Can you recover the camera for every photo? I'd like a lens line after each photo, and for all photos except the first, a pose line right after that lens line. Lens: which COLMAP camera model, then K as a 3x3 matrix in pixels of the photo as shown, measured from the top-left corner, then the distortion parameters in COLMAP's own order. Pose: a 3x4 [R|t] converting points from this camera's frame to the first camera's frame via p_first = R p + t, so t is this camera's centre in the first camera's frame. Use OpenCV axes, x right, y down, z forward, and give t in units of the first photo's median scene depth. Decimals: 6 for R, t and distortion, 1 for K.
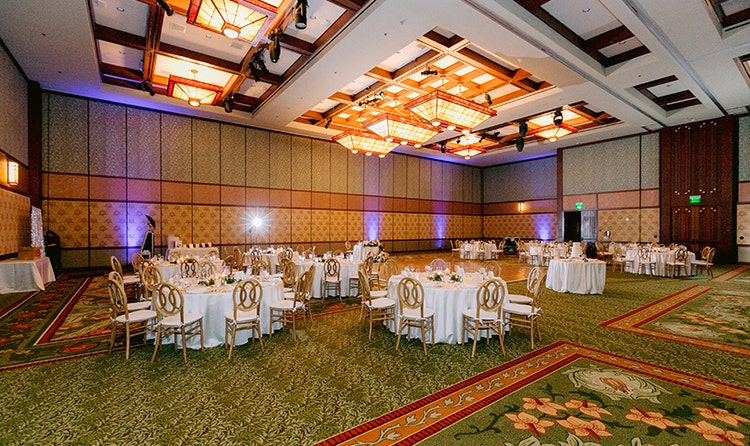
lens RADIAL K [[332.8, 0, 376.9], [0, 332.8, 228.7], [0, 0, 1]] dist [0.007736, 0.000256]
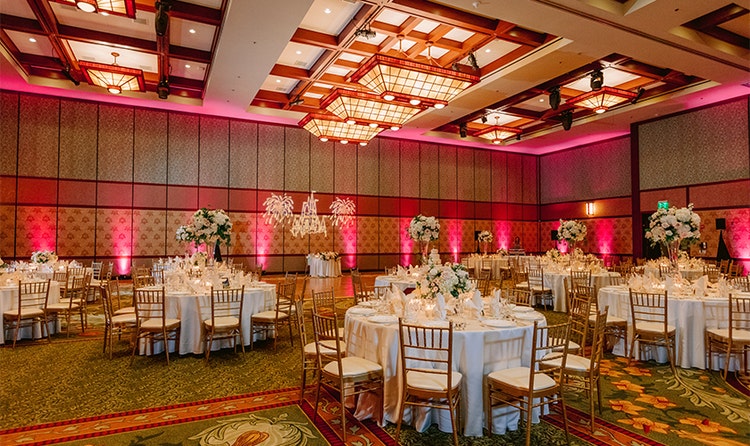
lens RADIAL K [[430.3, 0, 376.0], [0, 430.3, 229.6], [0, 0, 1]] dist [0.005380, 0.004218]
pose [[0.982502, -0.001528, -0.186244, 0.242062], [-0.003434, 0.999648, -0.026320, 0.008182], [0.186218, 0.026499, 0.982151, 0.027639]]
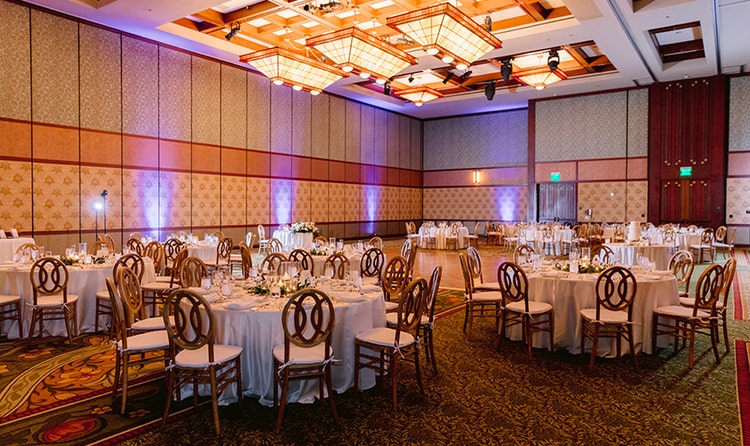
lens RADIAL K [[500.7, 0, 377.0], [0, 500.7, 216.7], [0, 0, 1]] dist [0.025726, 0.006163]
pose [[0.948575, -0.004064, 0.316527, -0.189930], [-0.001827, 0.999831, 0.018312, 0.005004], [-0.316548, -0.017949, 0.948407, 0.034802]]
